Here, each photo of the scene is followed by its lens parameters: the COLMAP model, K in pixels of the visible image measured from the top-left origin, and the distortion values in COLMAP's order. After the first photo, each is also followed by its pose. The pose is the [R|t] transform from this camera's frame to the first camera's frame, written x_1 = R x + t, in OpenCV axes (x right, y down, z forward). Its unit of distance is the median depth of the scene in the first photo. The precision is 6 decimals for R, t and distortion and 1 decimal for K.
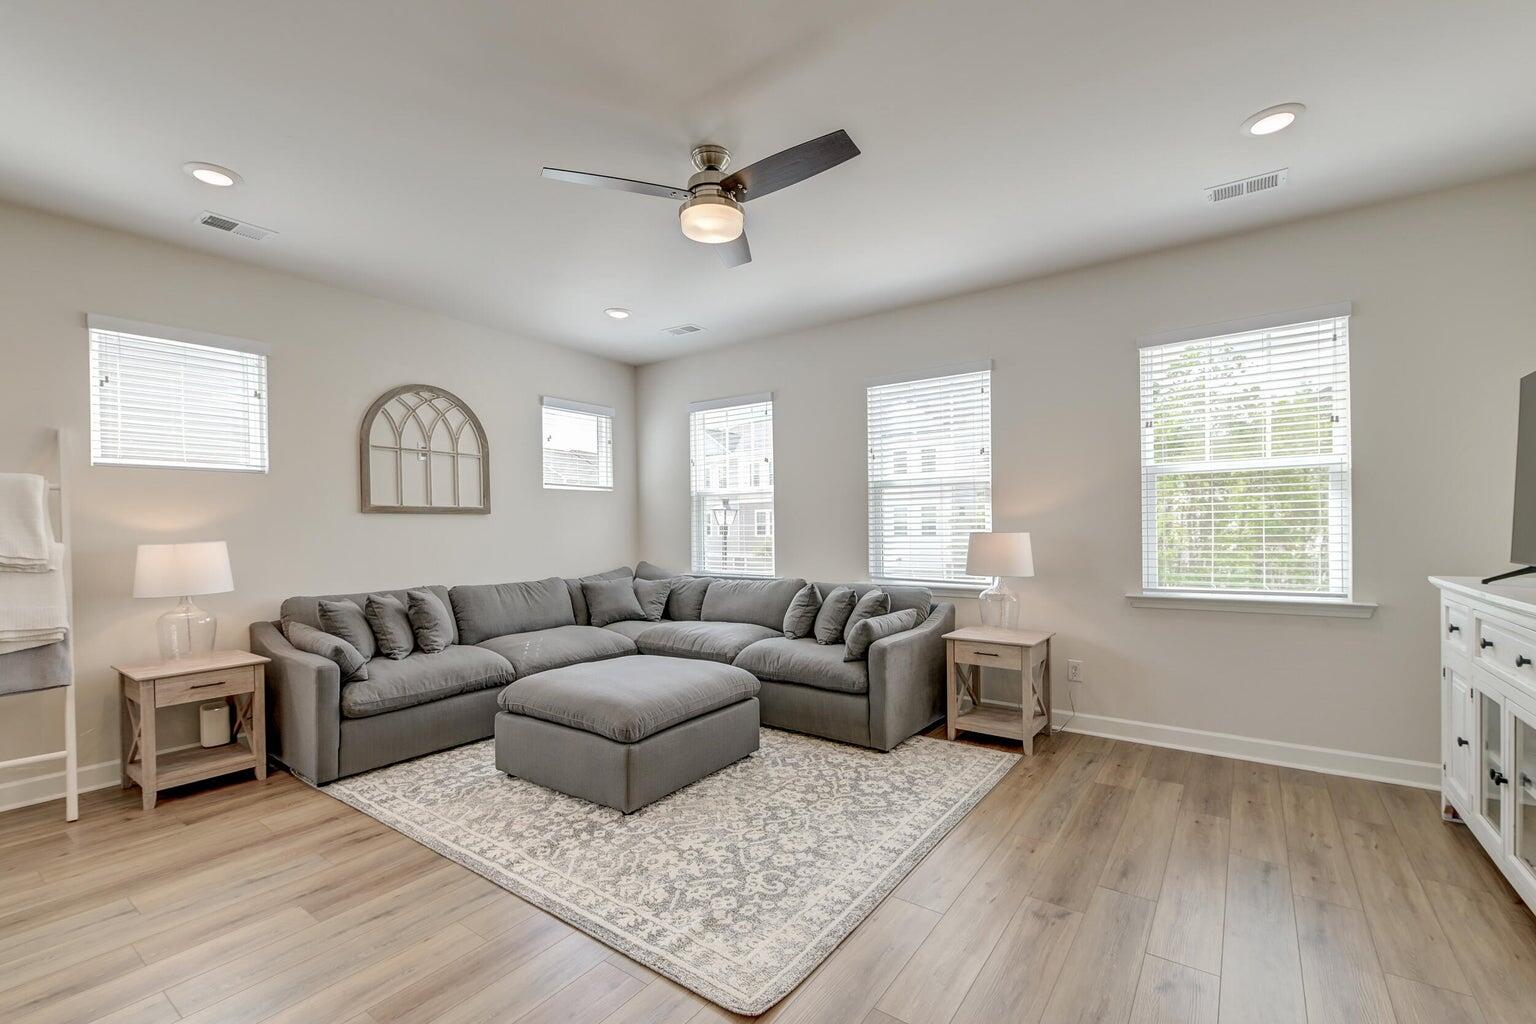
lens RADIAL K [[664.7, 0, 757.2], [0, 664.7, 534.9], [0, 0, 1]] dist [0.020020, -0.006197]
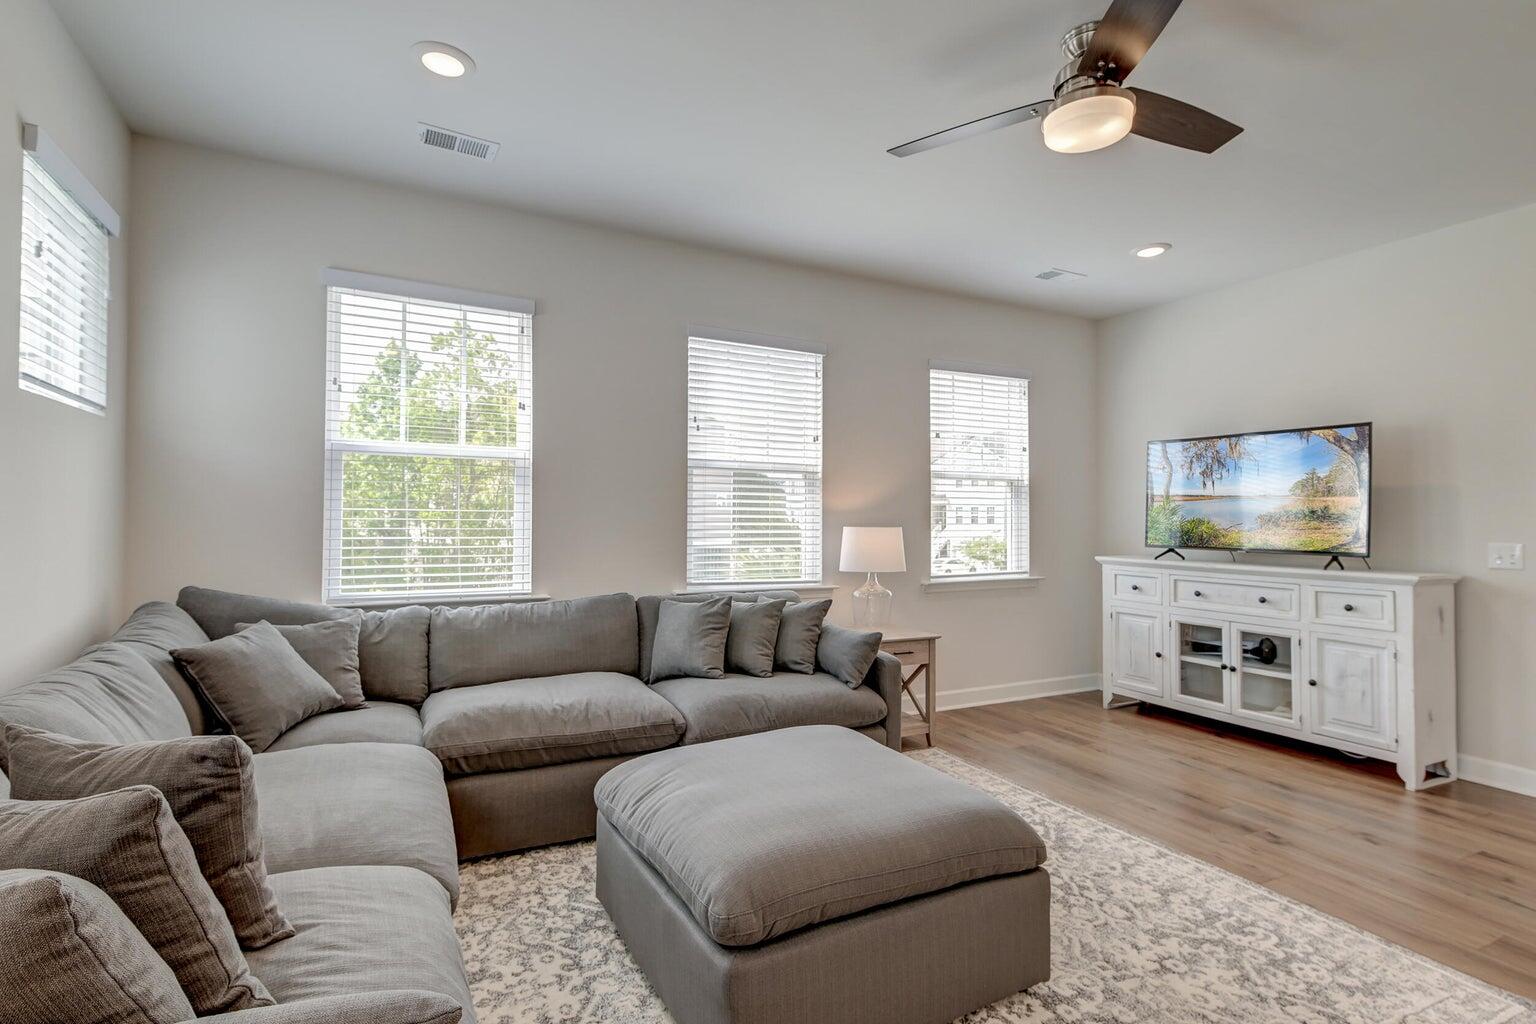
lens RADIAL K [[751.0, 0, 765.0], [0, 751.0, 501.0], [0, 0, 1]] dist [0.029948, -0.001028]
pose [[0.441989, 0.034009, 0.896376, -0.836545], [-0.006742, 0.999379, -0.034593, -0.003328], [-0.896995, 0.009246, 0.441944, 0.795994]]
